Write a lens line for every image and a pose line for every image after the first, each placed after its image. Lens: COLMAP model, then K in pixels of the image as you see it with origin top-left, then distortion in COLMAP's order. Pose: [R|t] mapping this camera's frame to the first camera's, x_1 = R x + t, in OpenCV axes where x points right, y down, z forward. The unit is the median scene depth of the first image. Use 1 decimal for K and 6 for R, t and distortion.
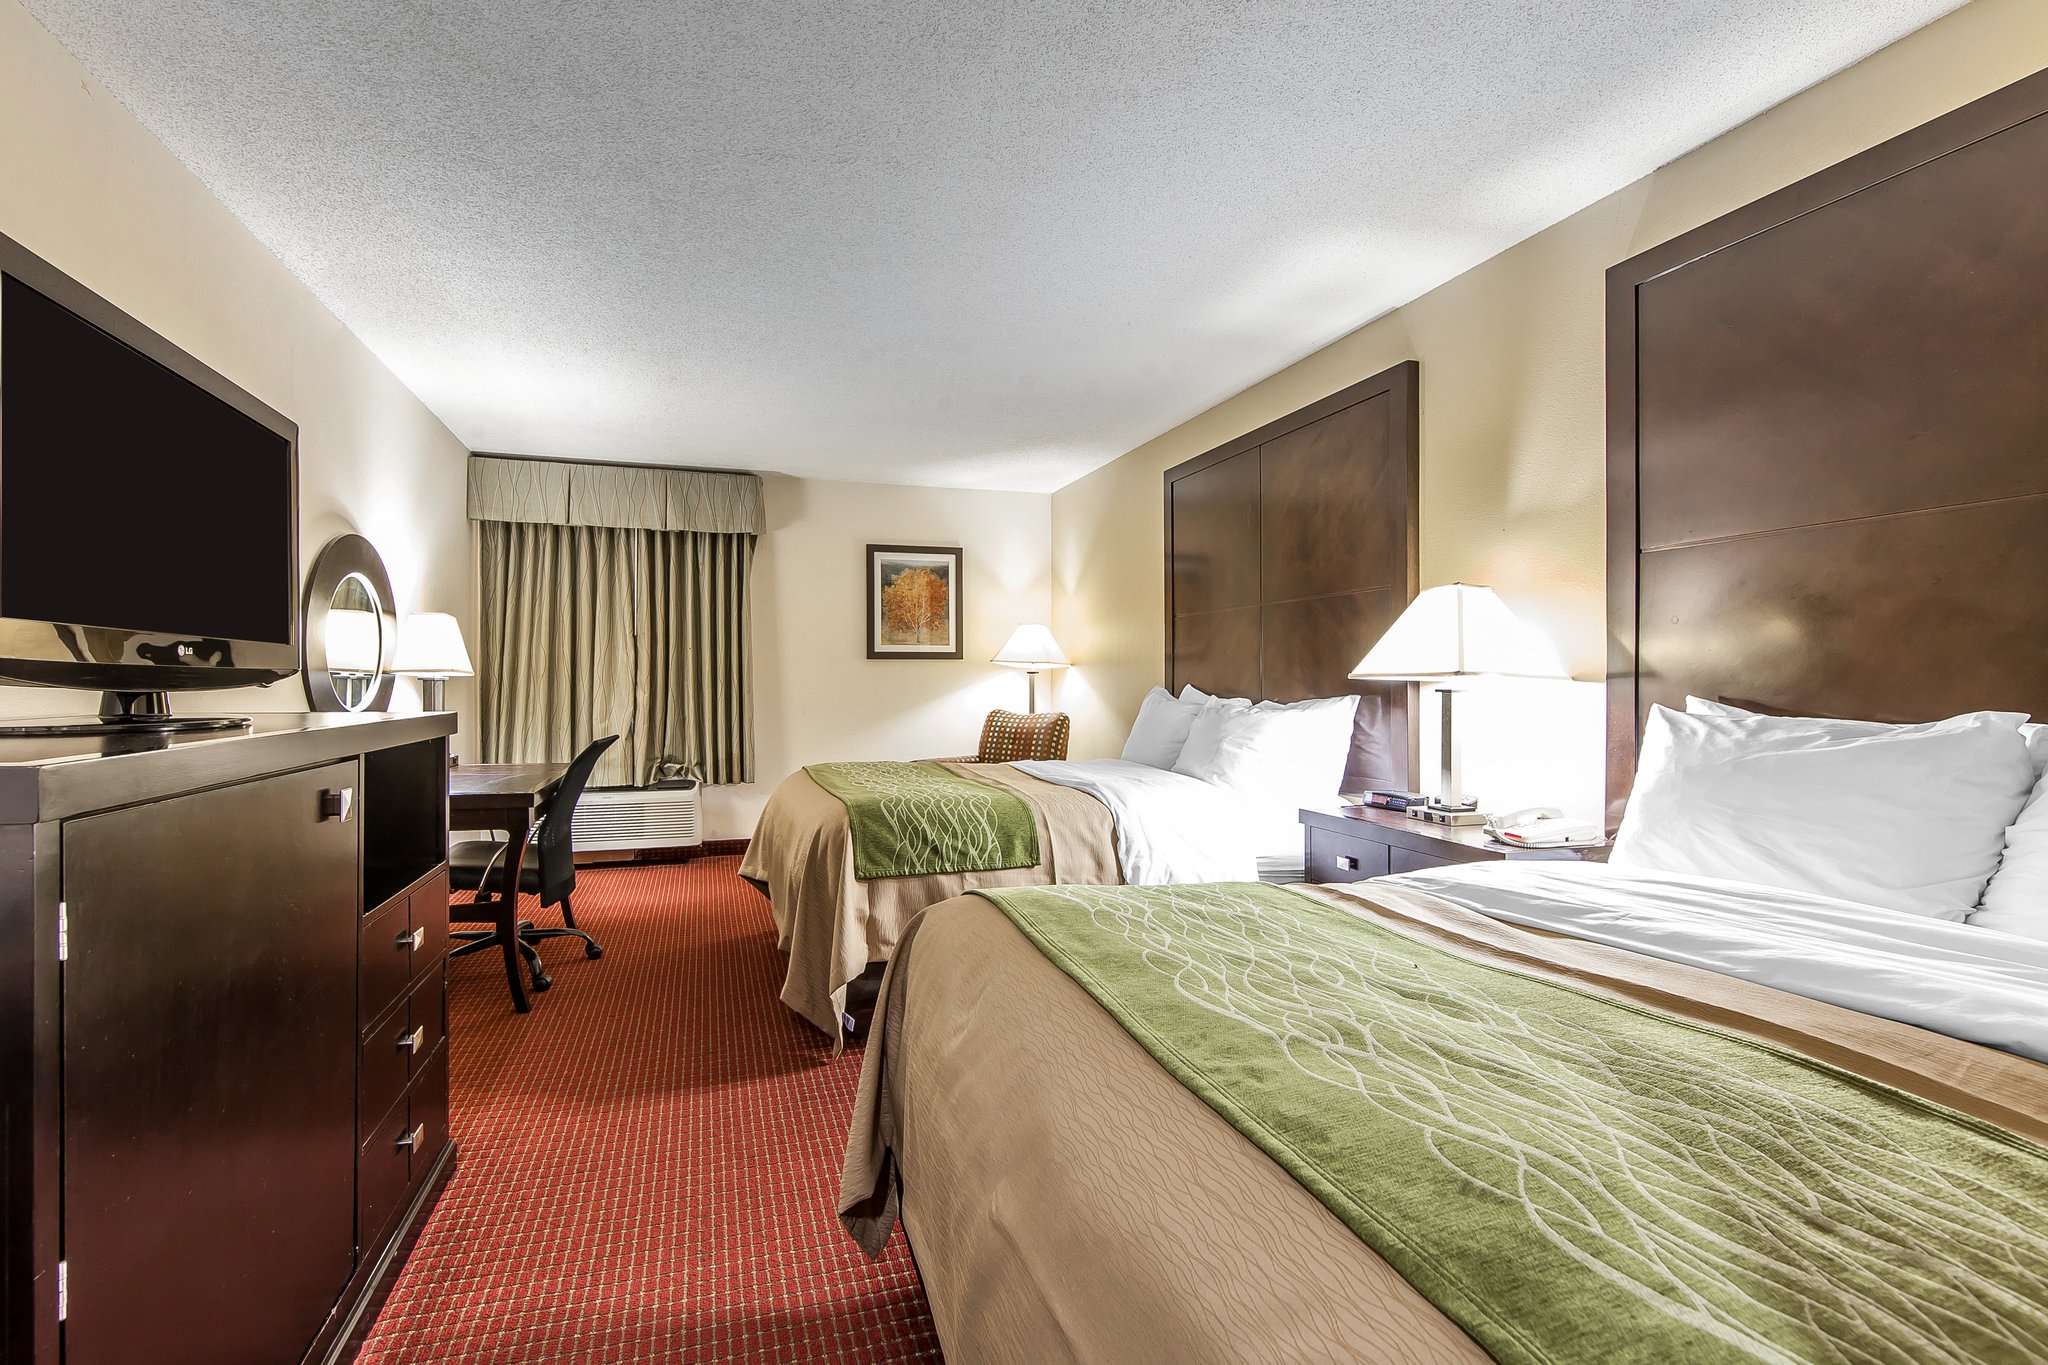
lens RADIAL K [[793.7, 0, 1020.8], [0, 793.7, 692.1], [0, 0, 1]] dist [-0.000985, -0.000634]
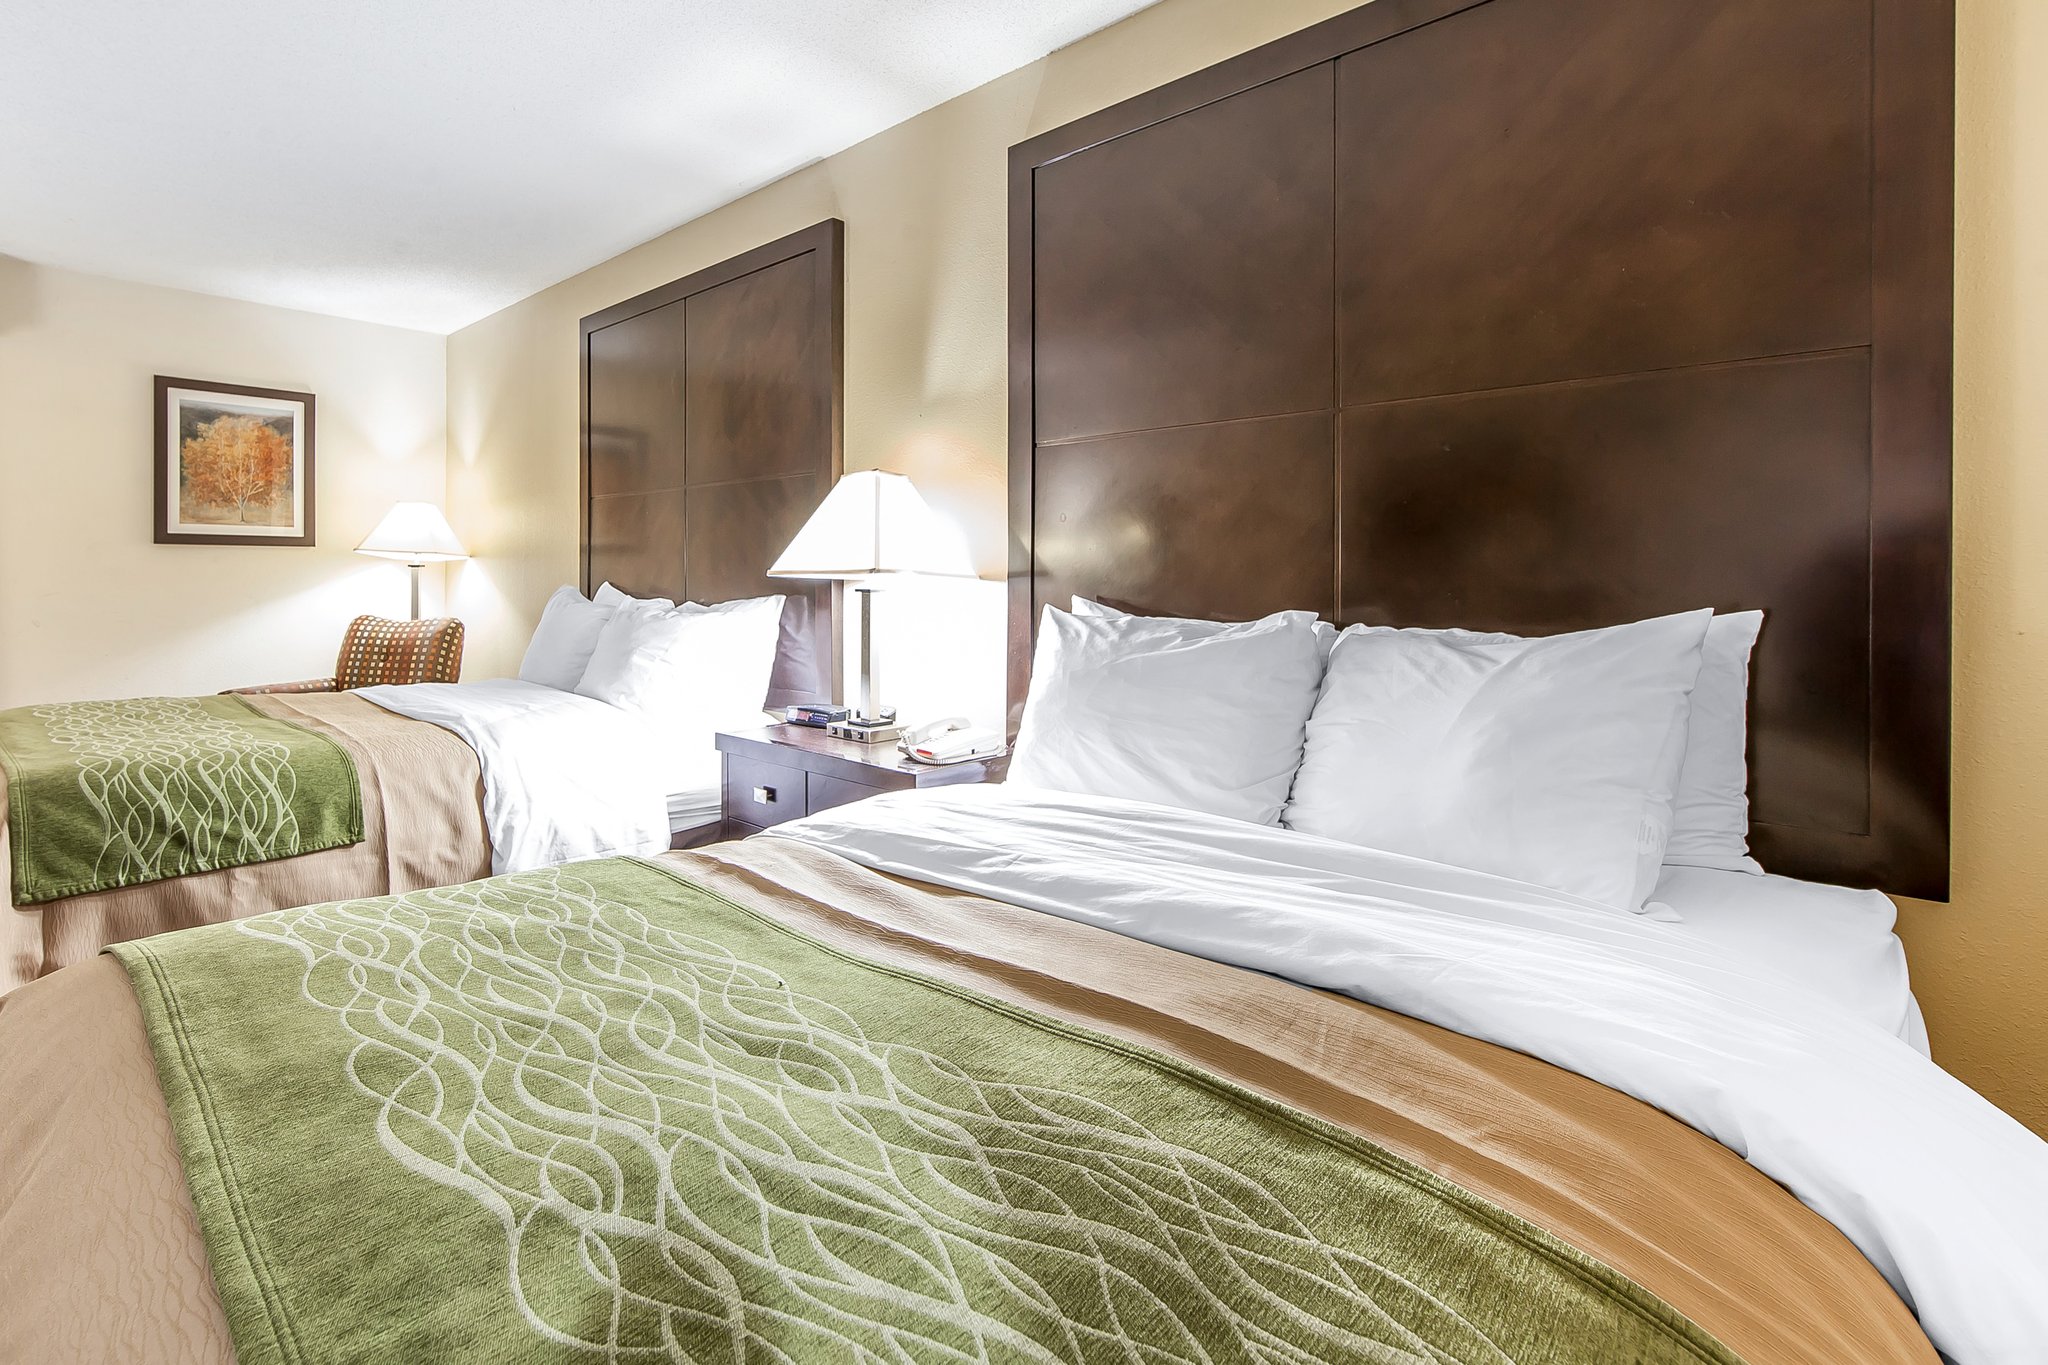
lens RADIAL K [[809.9, 0, 1024.0], [0, 809.9, 682.5], [0, 0, 1]] dist [-0.000365, -0.000190]
pose [[0.801289, -0.072389, 0.593882, 0.169125], [0.004325, 0.993328, 0.115242, -0.003971], [-0.598262, -0.089774, 0.796256, 0.203865]]
